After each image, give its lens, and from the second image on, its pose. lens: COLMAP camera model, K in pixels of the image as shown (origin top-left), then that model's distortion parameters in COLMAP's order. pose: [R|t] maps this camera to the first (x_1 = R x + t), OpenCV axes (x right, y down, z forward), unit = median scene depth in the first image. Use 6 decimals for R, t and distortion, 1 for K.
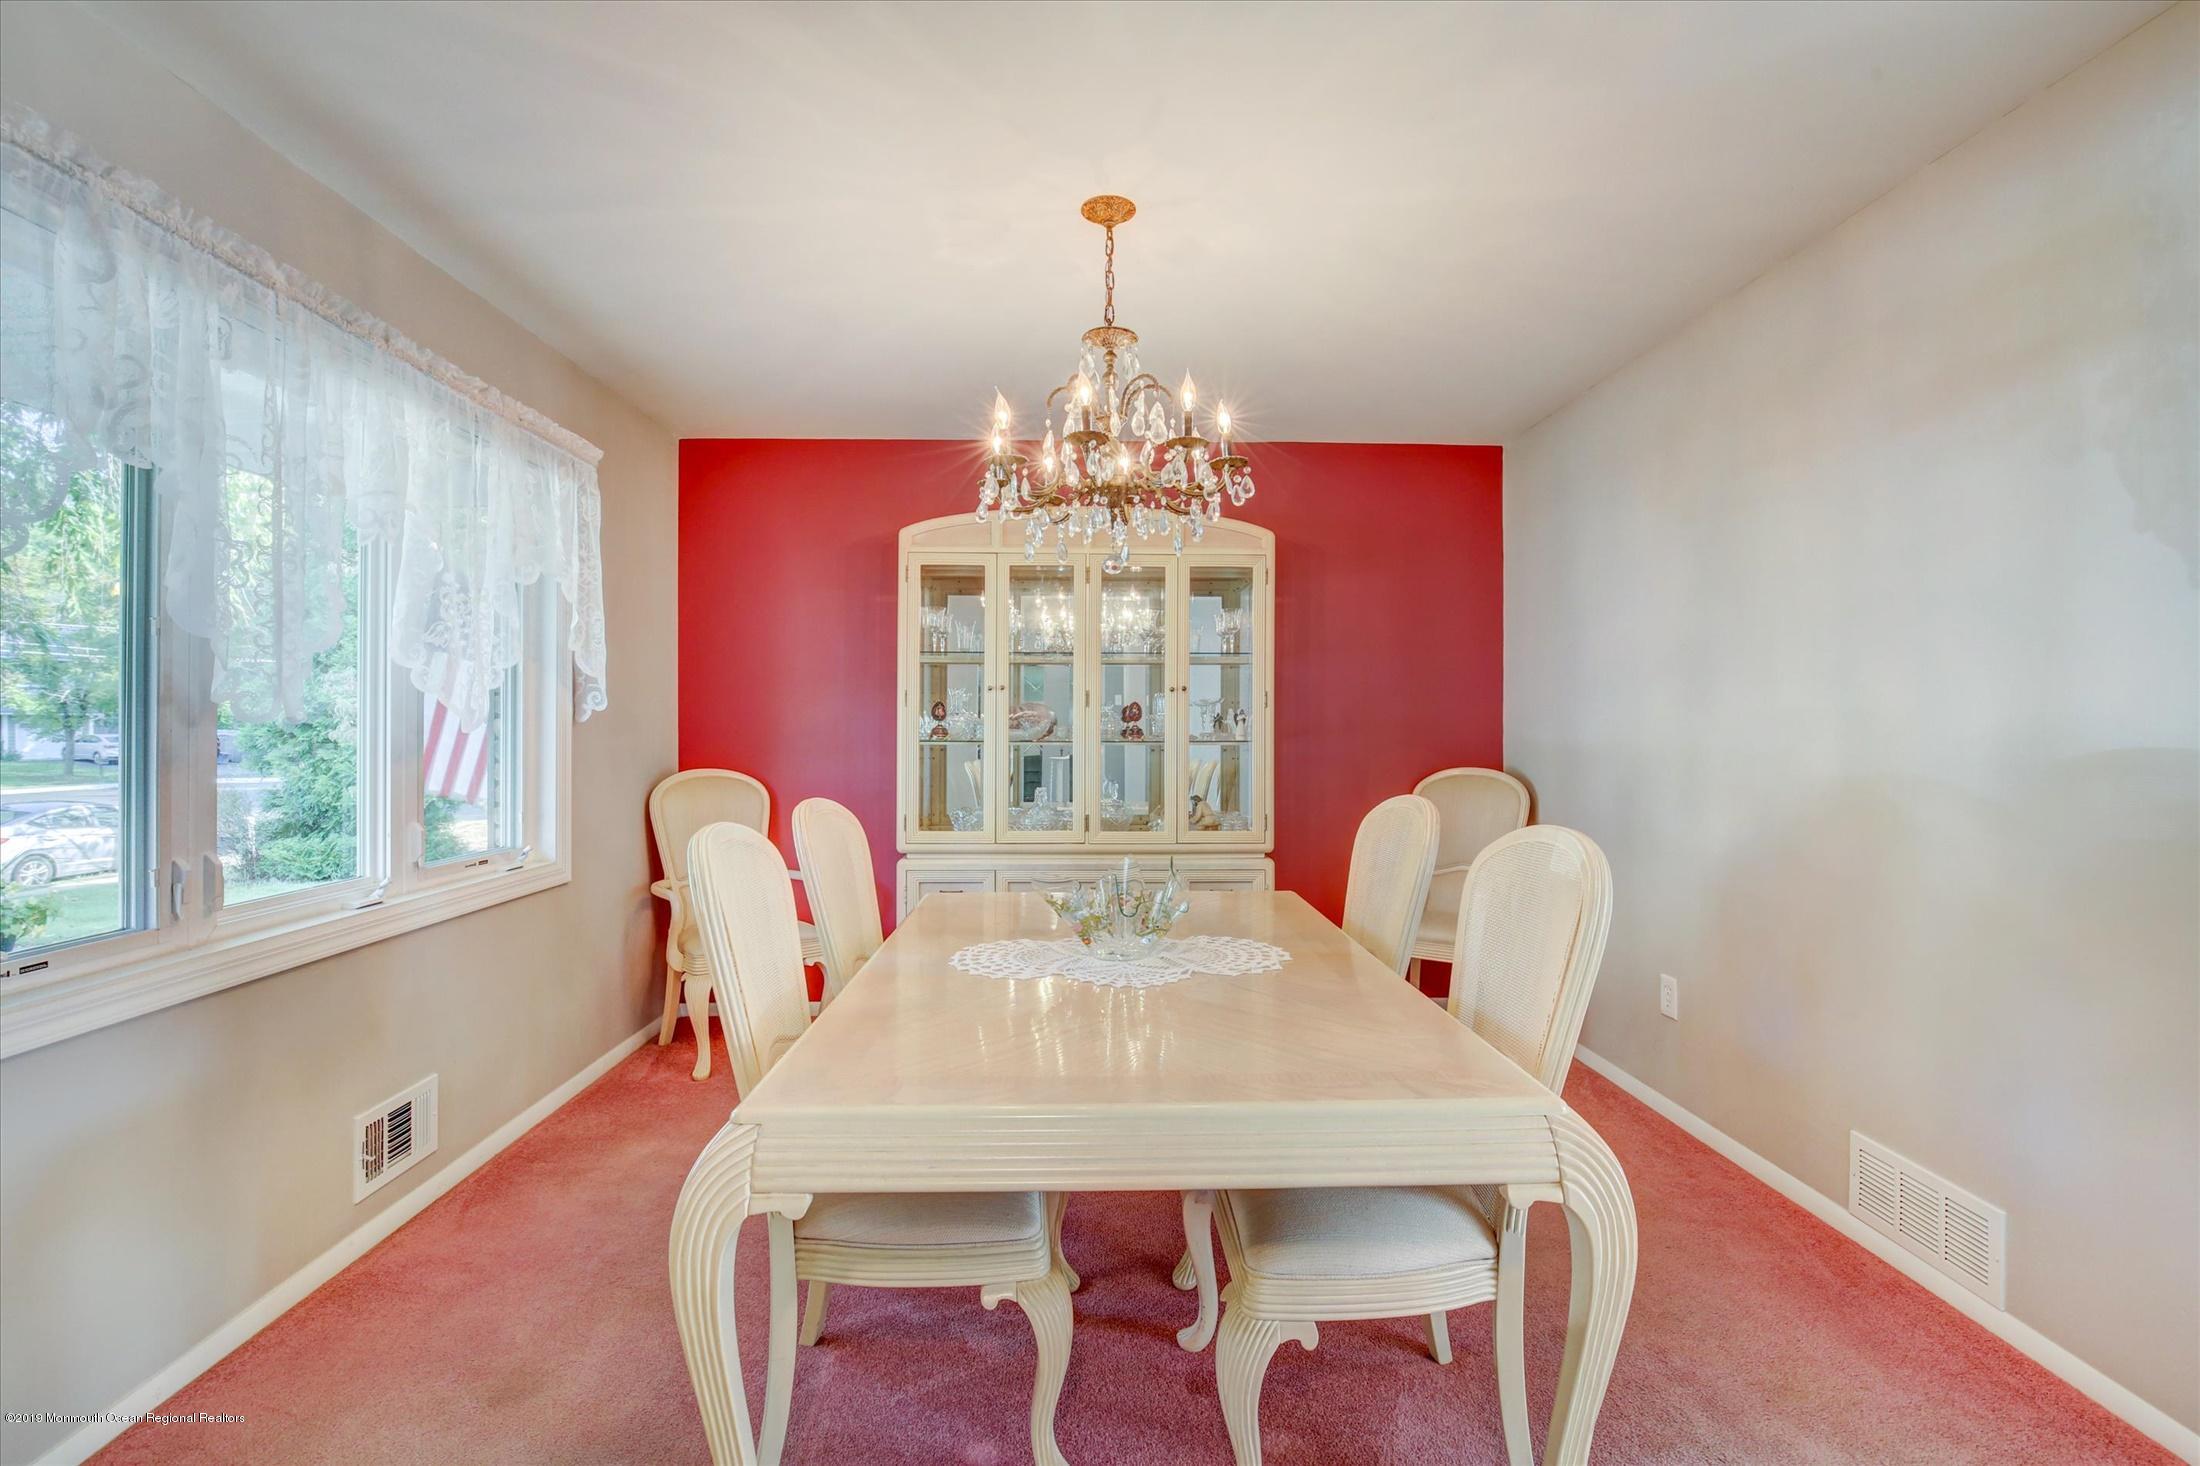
lens RADIAL K [[1019.0, 0, 1100.0], [0, 1019.0, 733.0], [0, 0, 1]] dist [-0.019937, -0.000011]
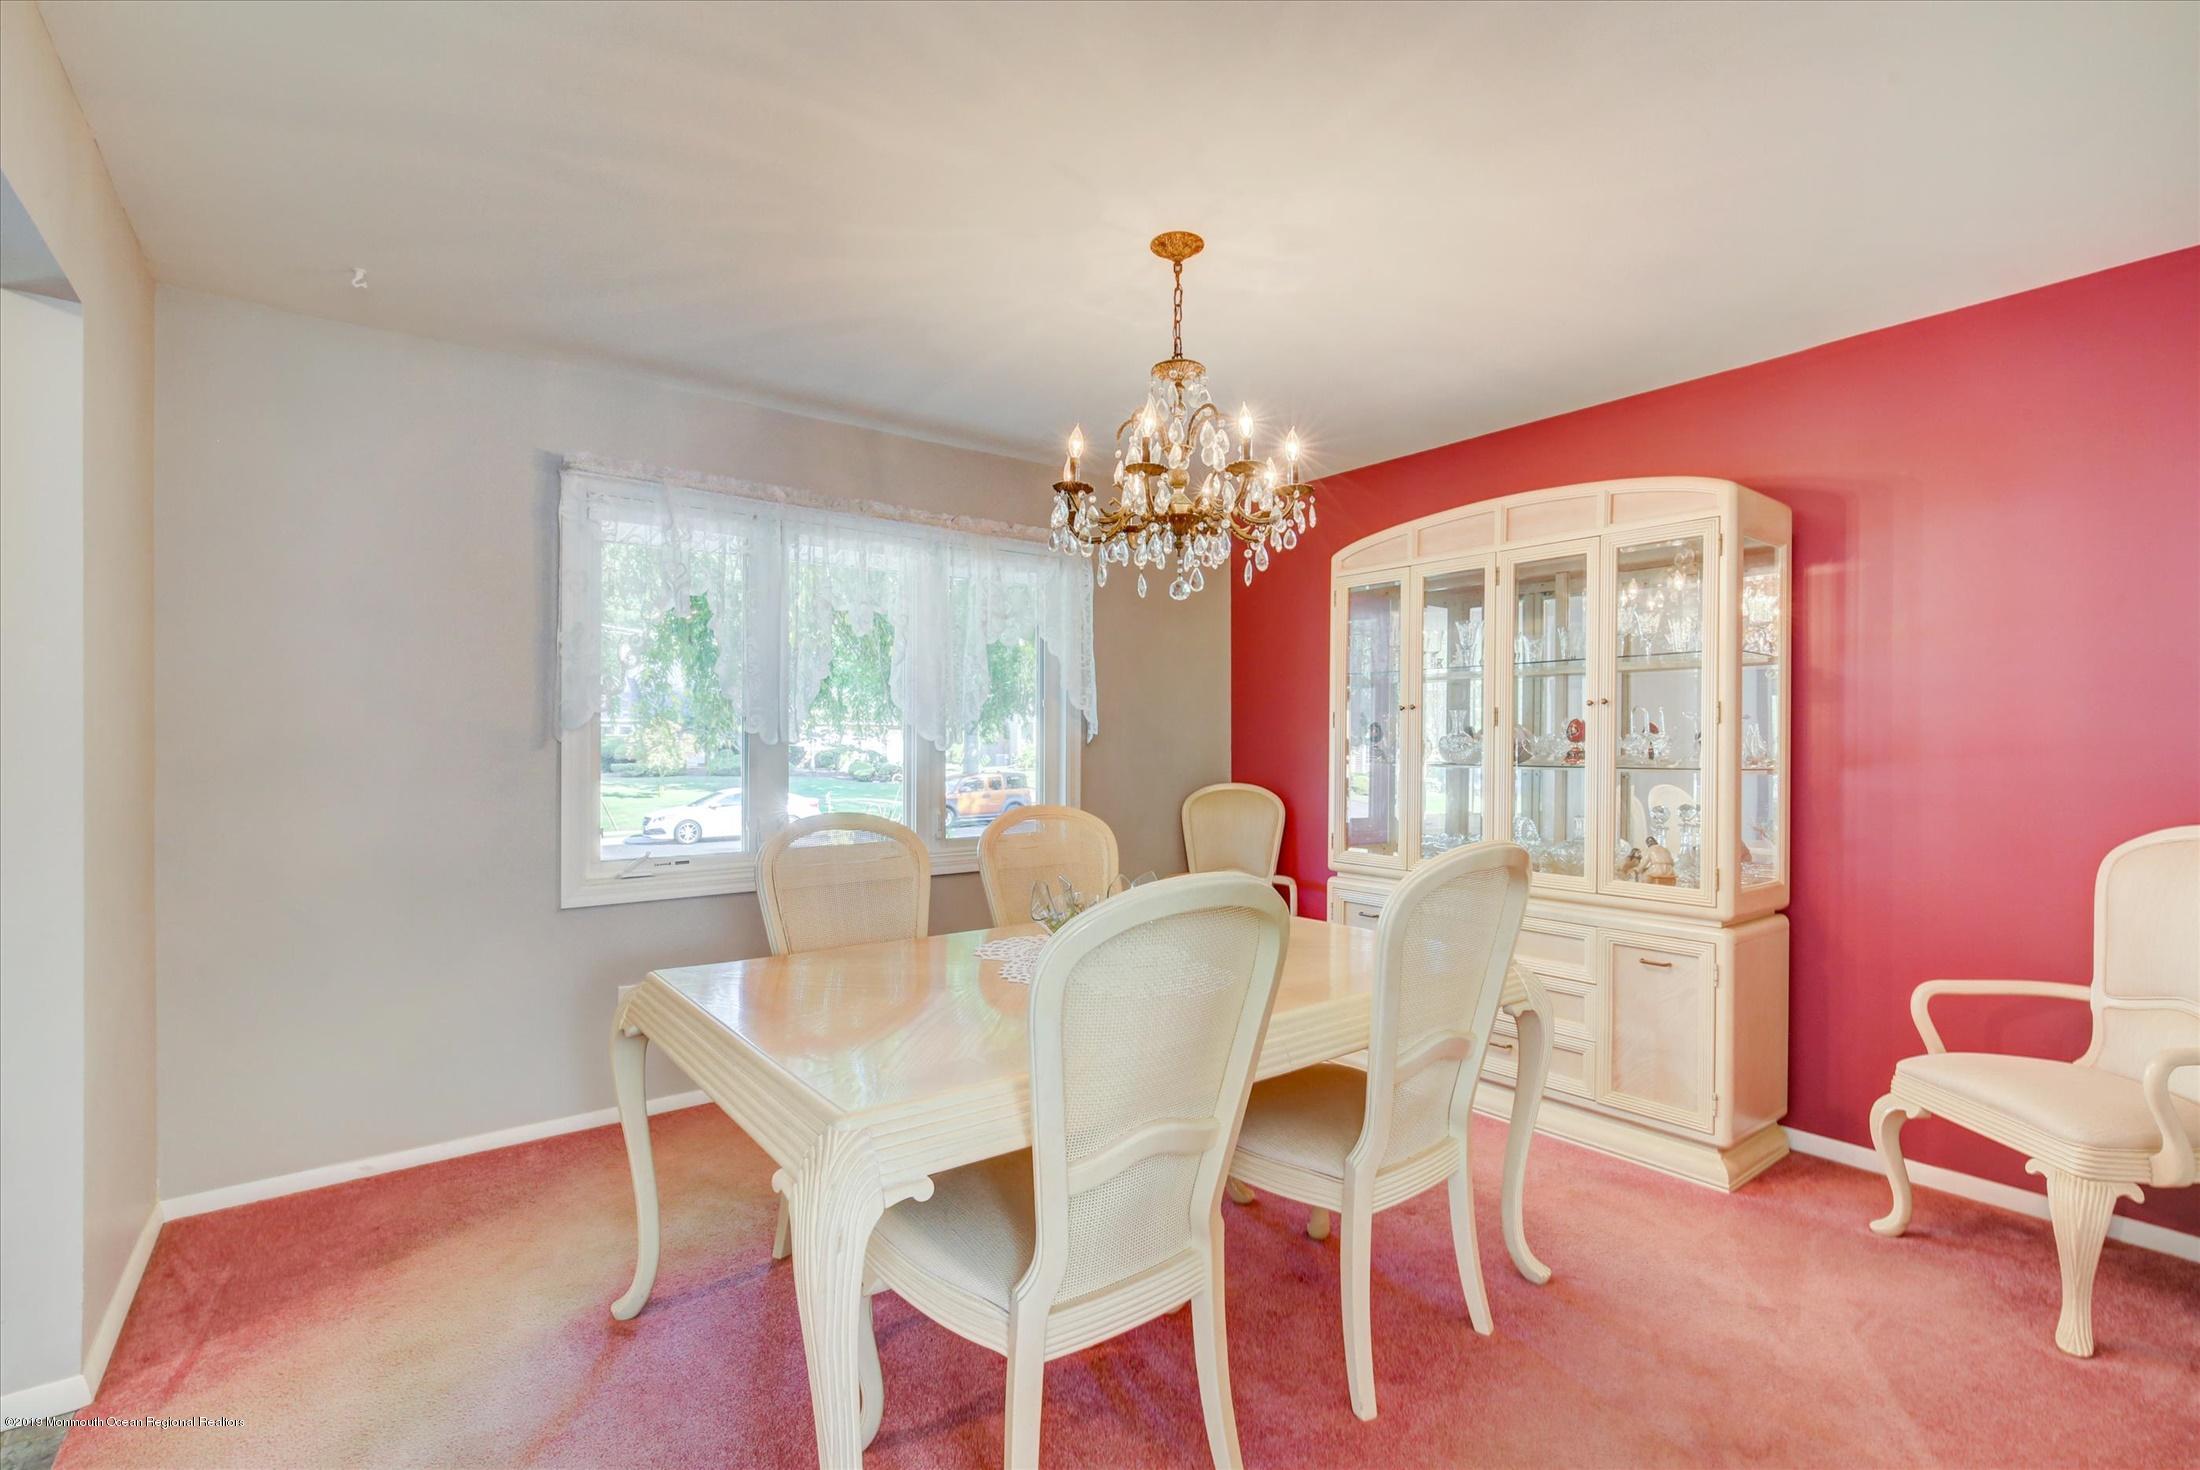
lens RADIAL K [[1000.3, 0, 1100.0], [0, 1000.3, 735.0], [0, 0, 1]] dist [-0.022688, 0.000101]
pose [[0.593304, -0.004350, -0.804967, 0.476752], [-0.003463, 0.999962, -0.007956, -0.009698], [0.804971, 0.007508, 0.593266, 0.215214]]
